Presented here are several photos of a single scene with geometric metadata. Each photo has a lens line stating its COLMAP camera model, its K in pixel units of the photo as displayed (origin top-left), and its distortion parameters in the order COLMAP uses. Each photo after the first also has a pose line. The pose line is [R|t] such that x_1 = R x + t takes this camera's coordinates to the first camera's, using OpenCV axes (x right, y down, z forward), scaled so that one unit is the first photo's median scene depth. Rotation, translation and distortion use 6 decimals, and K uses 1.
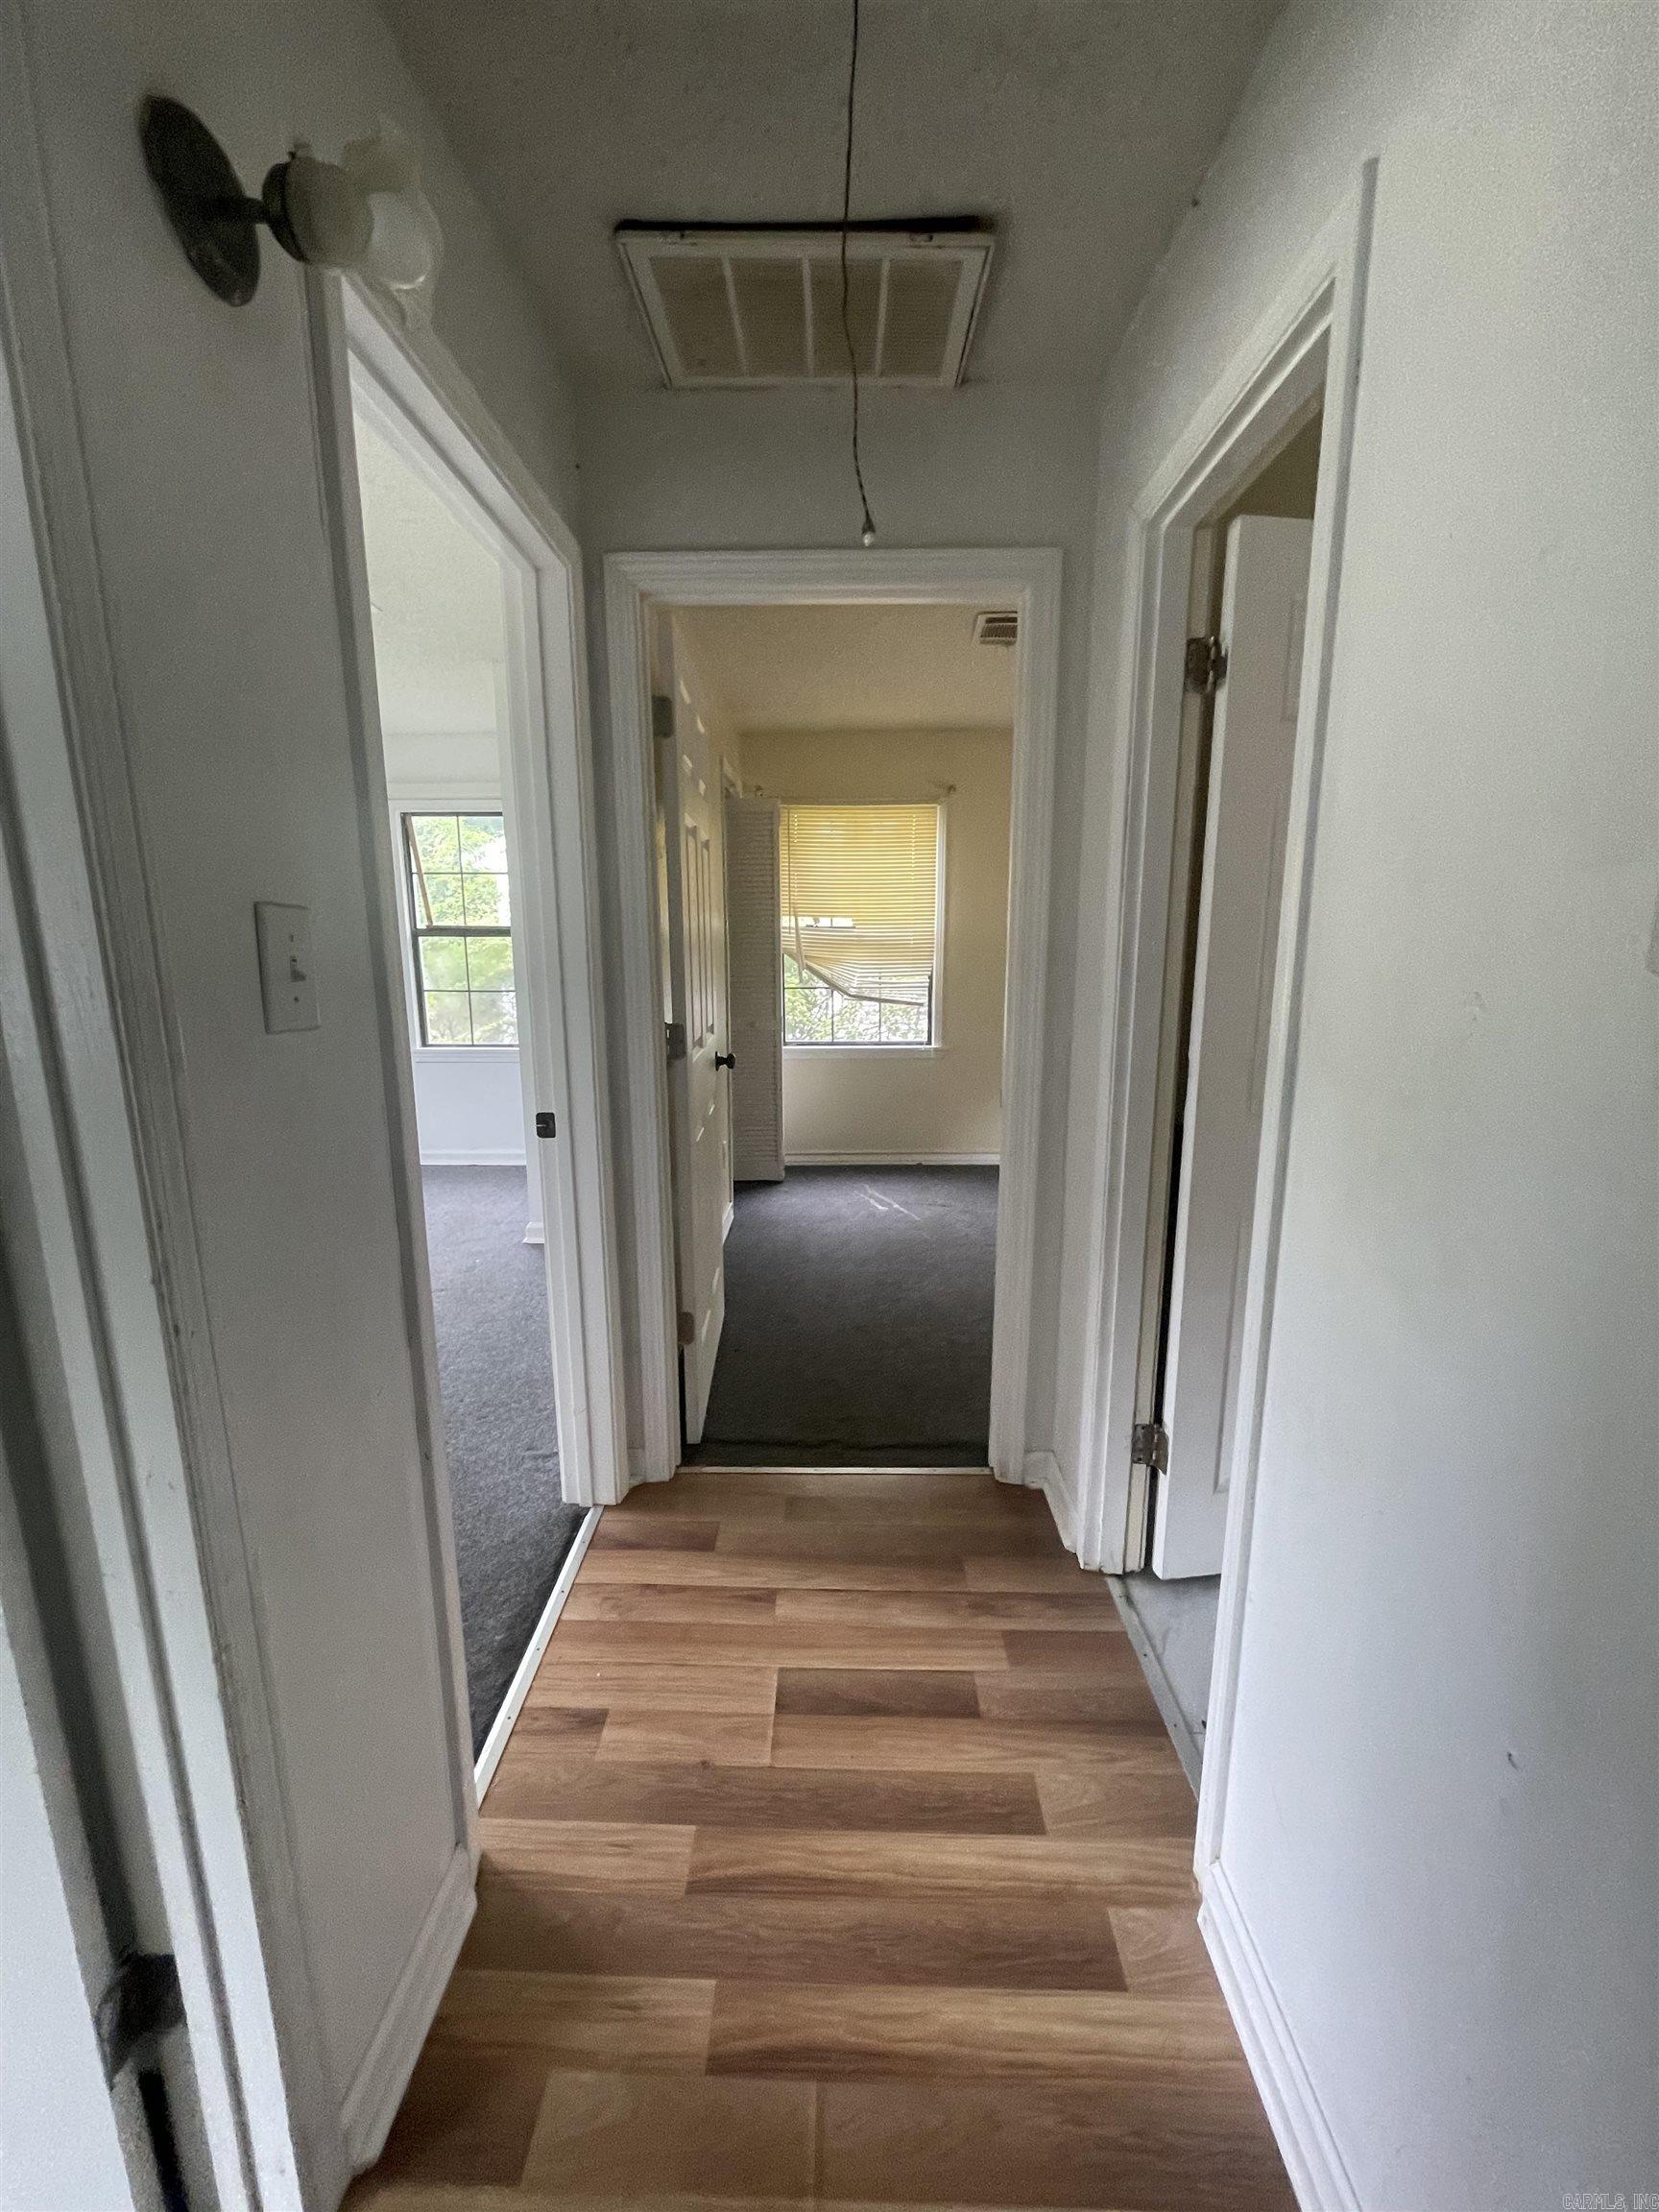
lens RADIAL K [[893.6, 0, 828.5], [0, 893.6, 1110.4], [0, 0, 1]] dist [-0.009990, 0.000936]
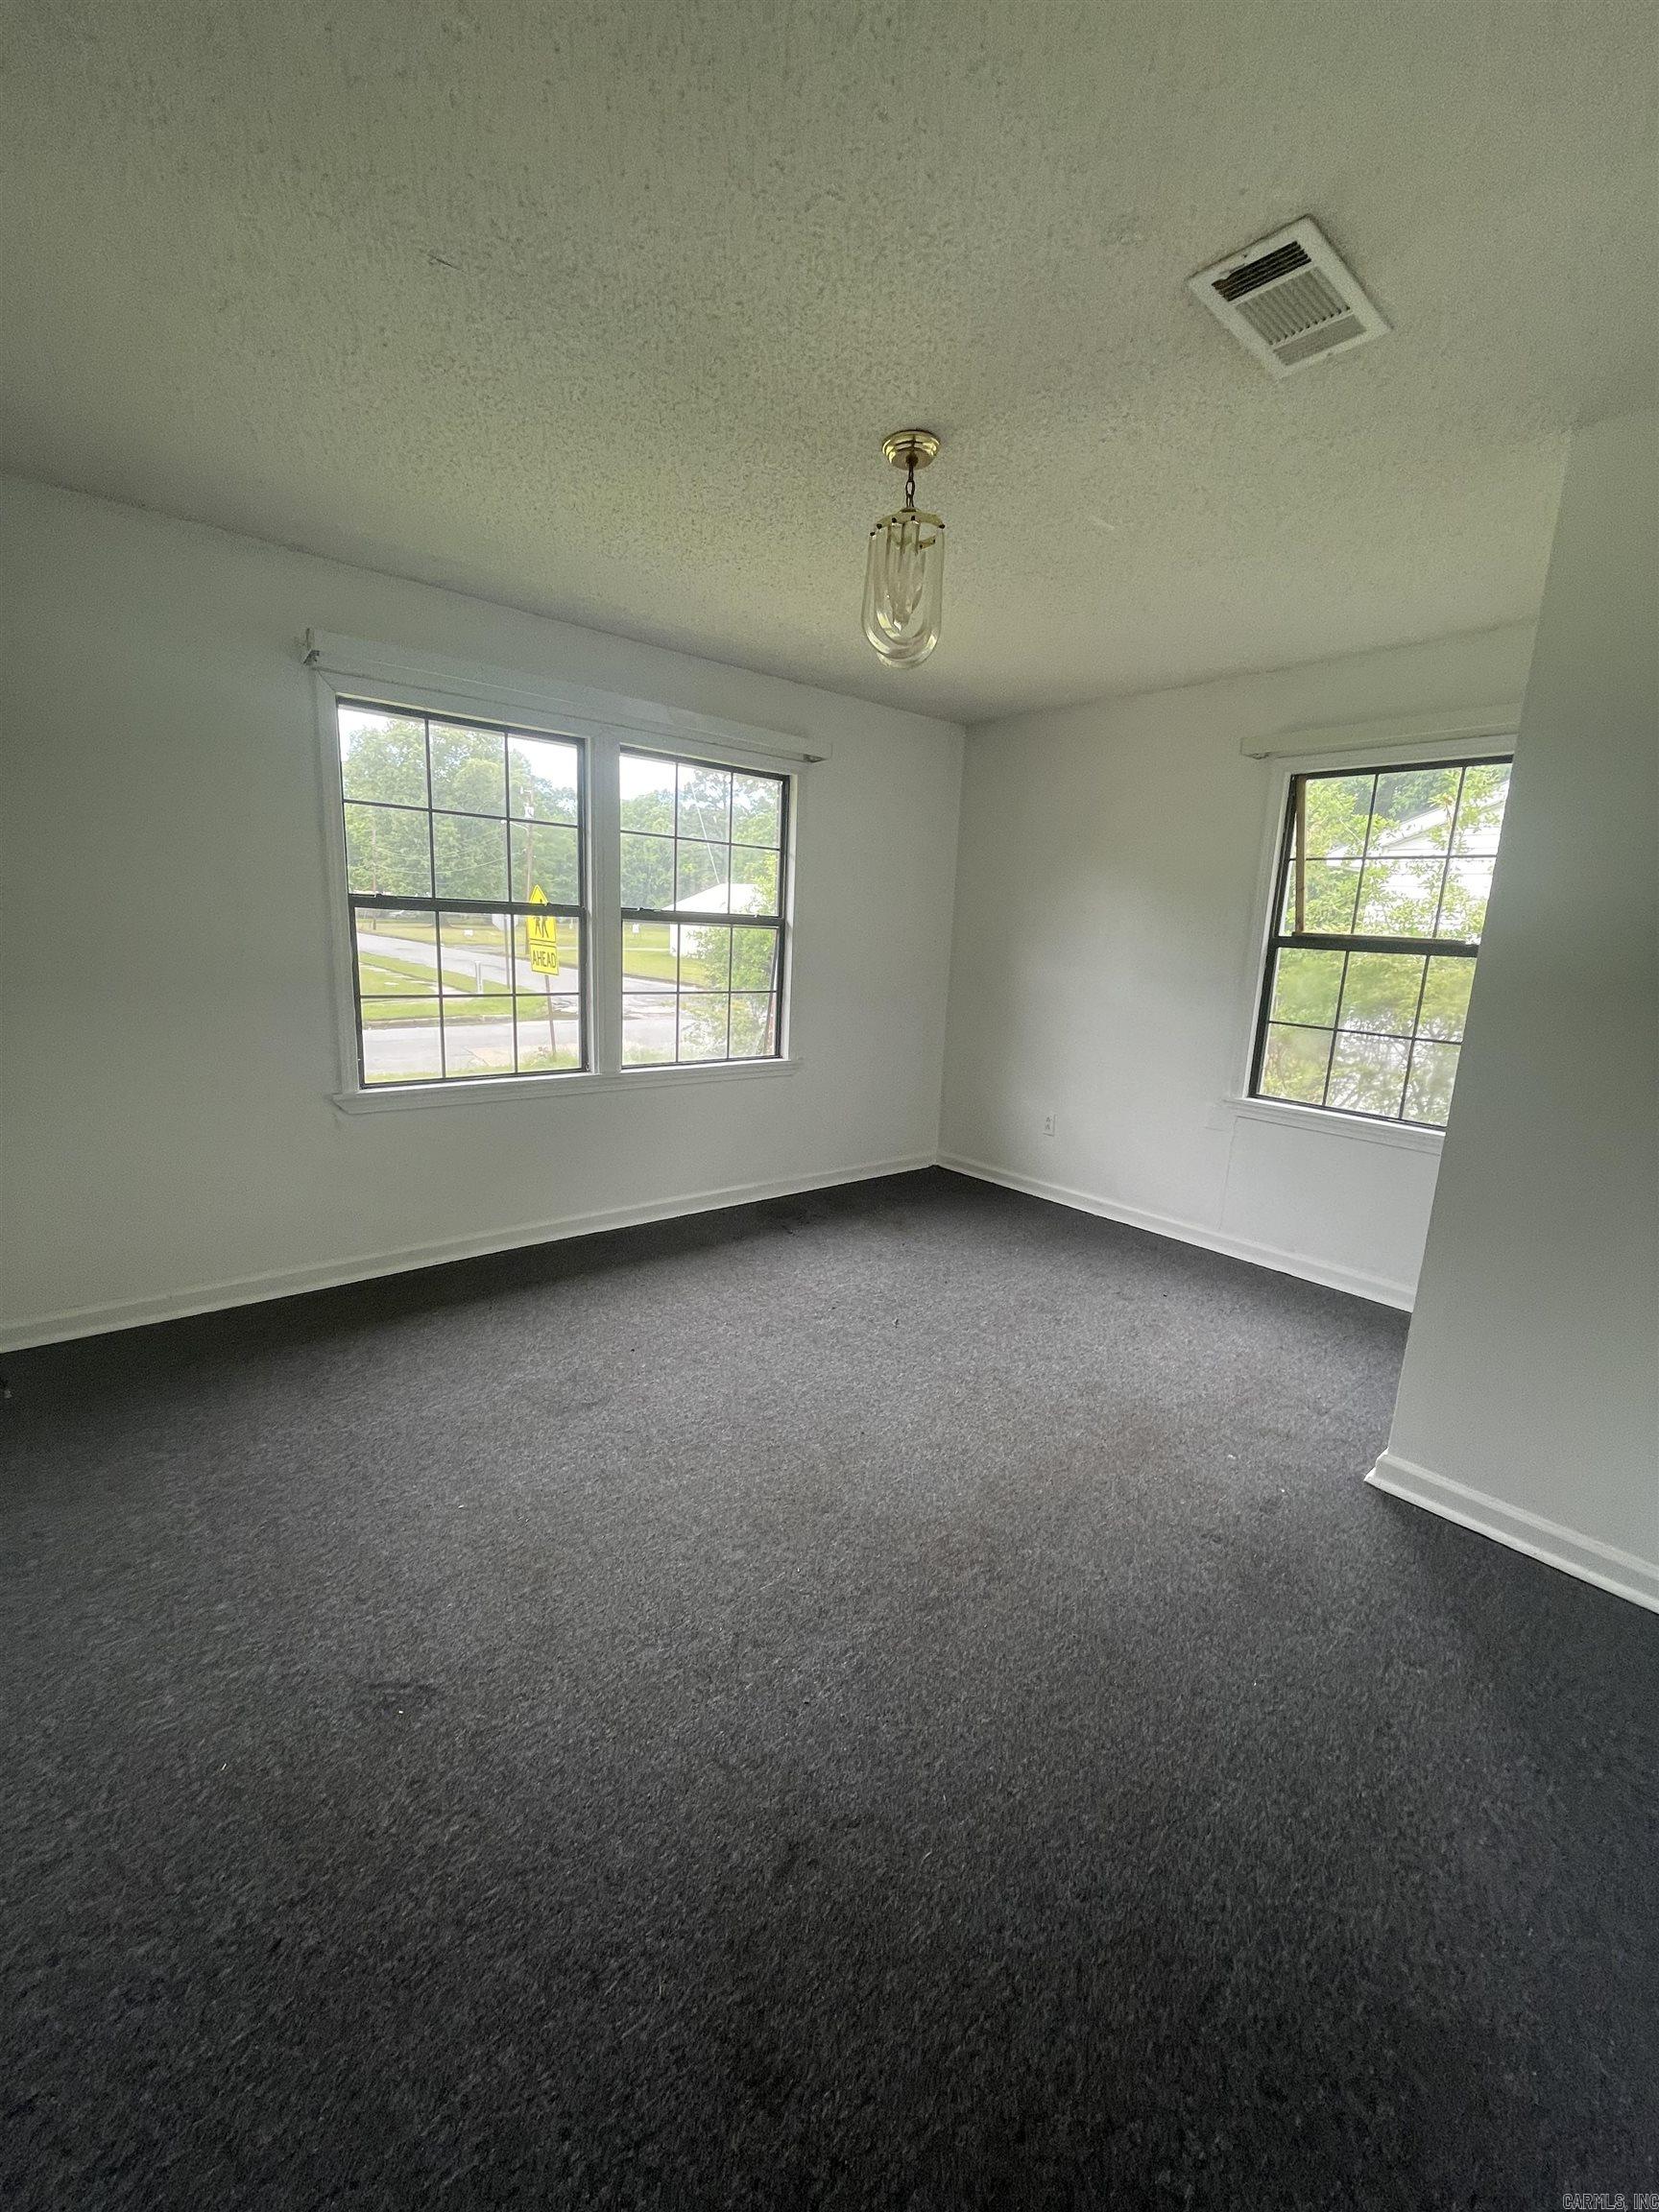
lens RADIAL K [[893.6, 0, 828.5], [0, 893.6, 1107.1], [0, 0, 1]] dist [-0.009990, 0.000936]
pose [[0.659216, 0.177904, -0.730606, -0.152742], [-0.187347, 0.979828, 0.069550, -0.051144], [0.728242, 0.091029, 0.679248, 0.261122]]
